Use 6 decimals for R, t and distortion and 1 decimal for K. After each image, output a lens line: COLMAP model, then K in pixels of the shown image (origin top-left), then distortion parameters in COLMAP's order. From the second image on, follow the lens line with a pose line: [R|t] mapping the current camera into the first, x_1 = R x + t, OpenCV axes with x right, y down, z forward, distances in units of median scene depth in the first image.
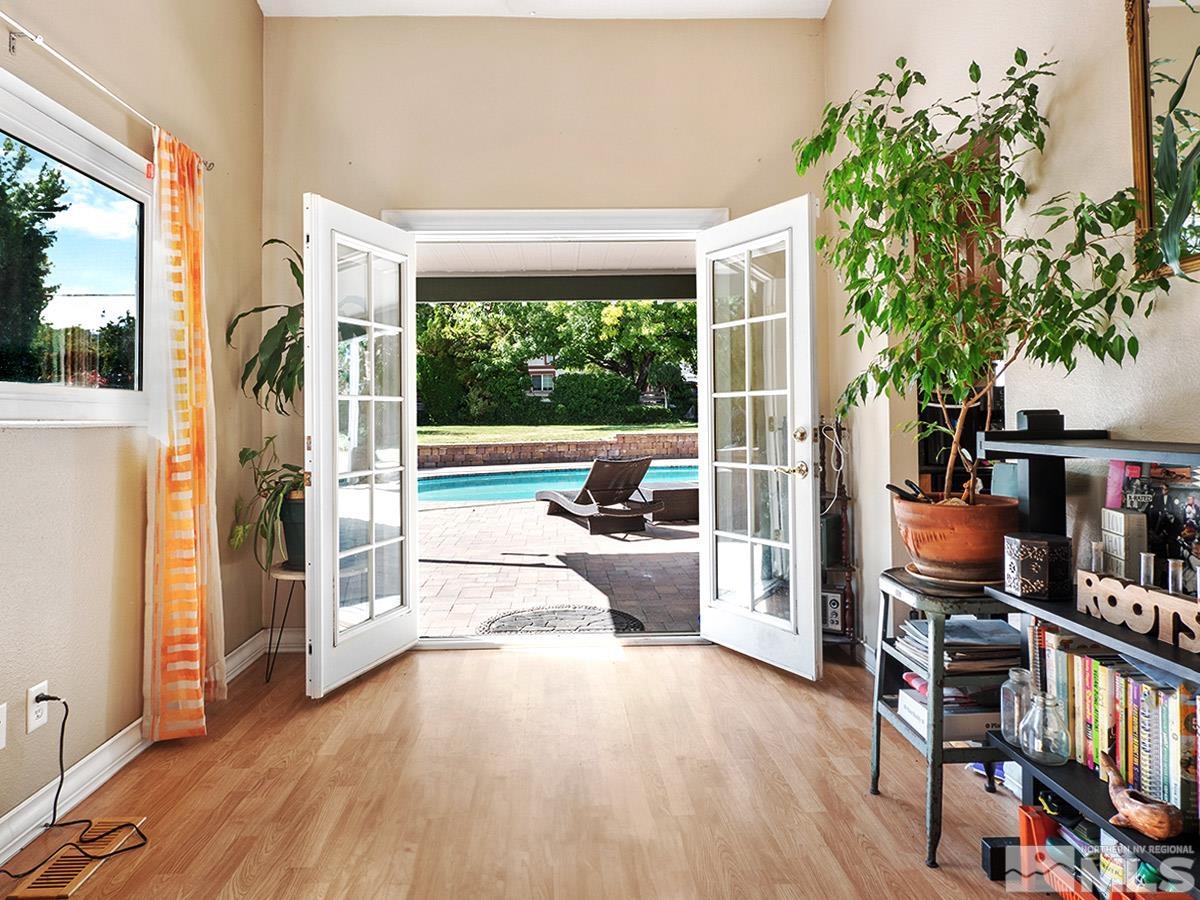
lens RADIAL K [[718.6, 0, 572.9], [0, 718.6, 410.2], [0, 0, 1]] dist [0.000549, 0.000273]
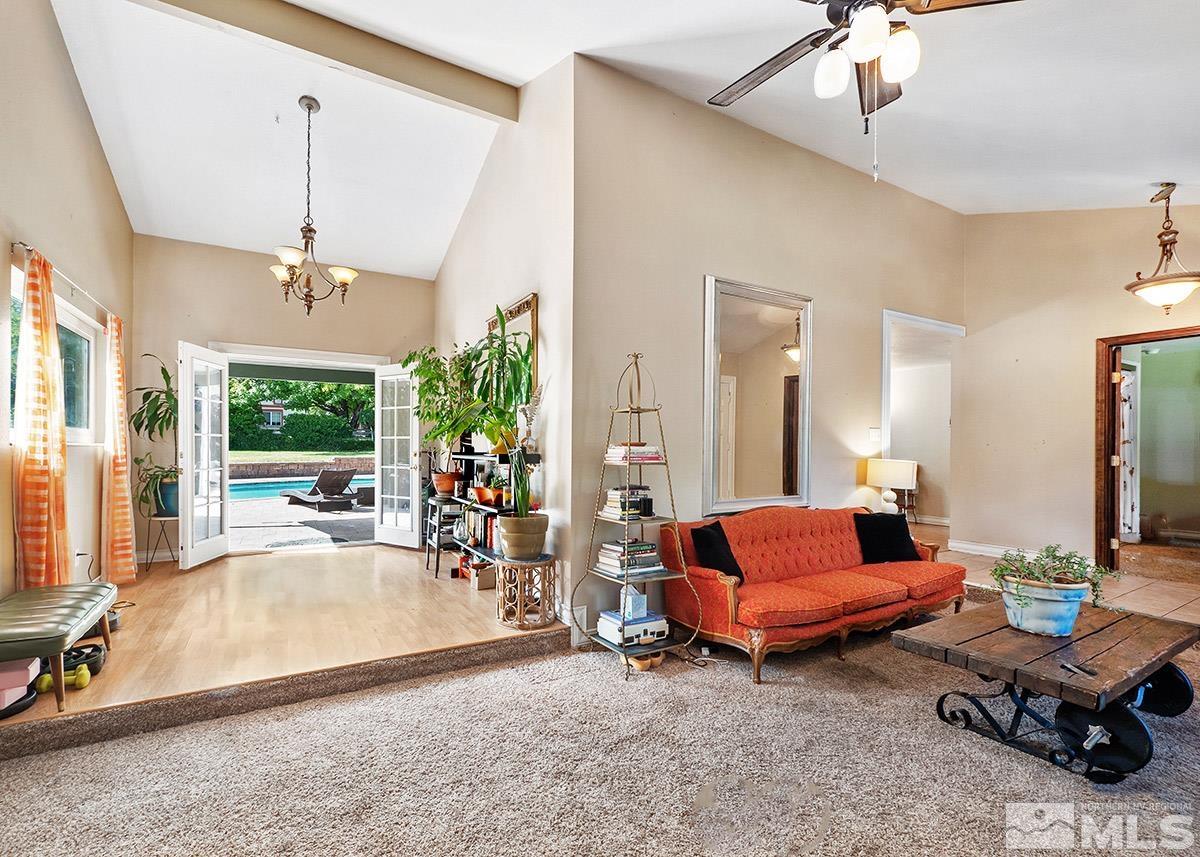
lens RADIAL K [[549.3, 0, 599.6], [0, 549.3, 457.1], [0, 0, 1]] dist [-0.000878, 0.000438]
pose [[0.872402, 0.009203, 0.488702, -0.058815], [-0.021949, 0.999552, 0.020359, -0.008717], [-0.488295, -0.028488, 0.872213, -0.905709]]
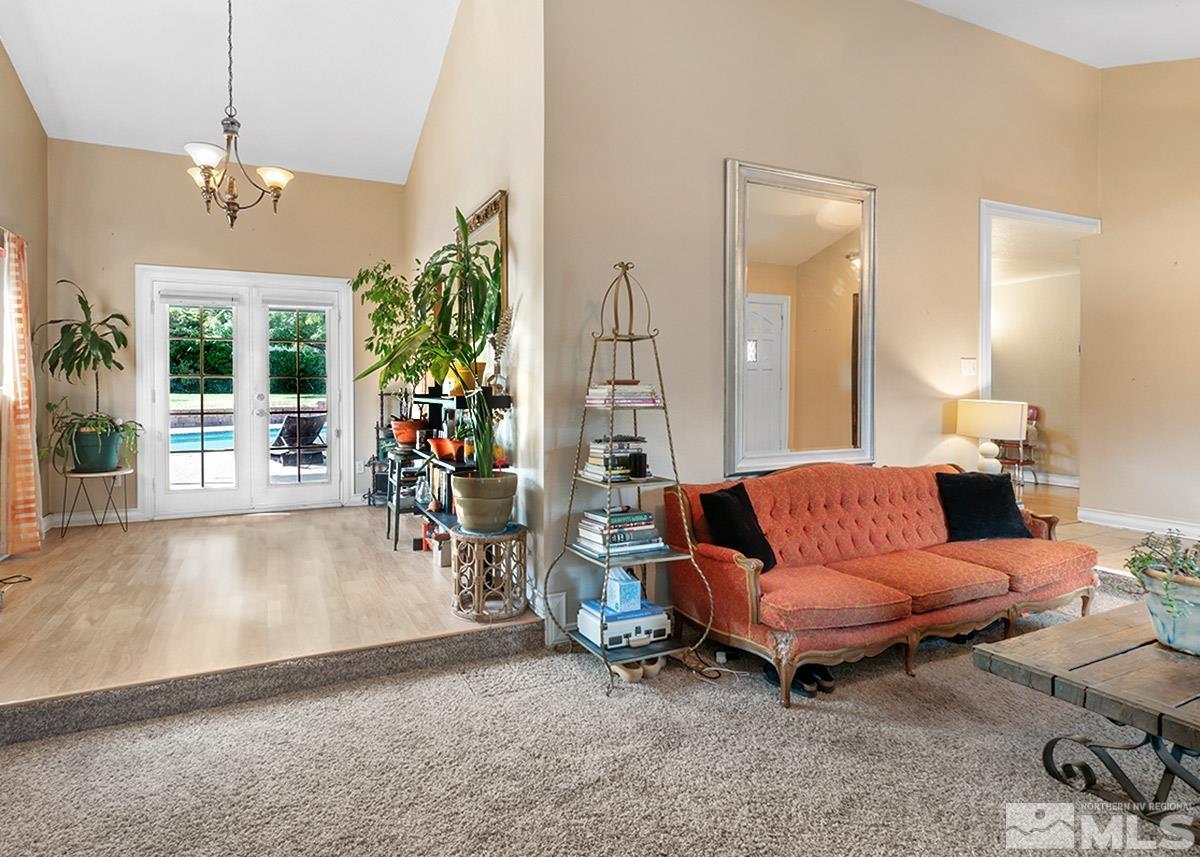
lens RADIAL K [[653.3, 0, 581.6], [0, 653.3, 398.1], [0, 0, 1]] dist [0.008012, -0.001914]
pose [[0.914568, 0.004401, 0.404408, 0.074231], [-0.014172, 0.999675, 0.021172, -0.009656], [-0.404183, -0.025095, 0.914334, -0.866190]]
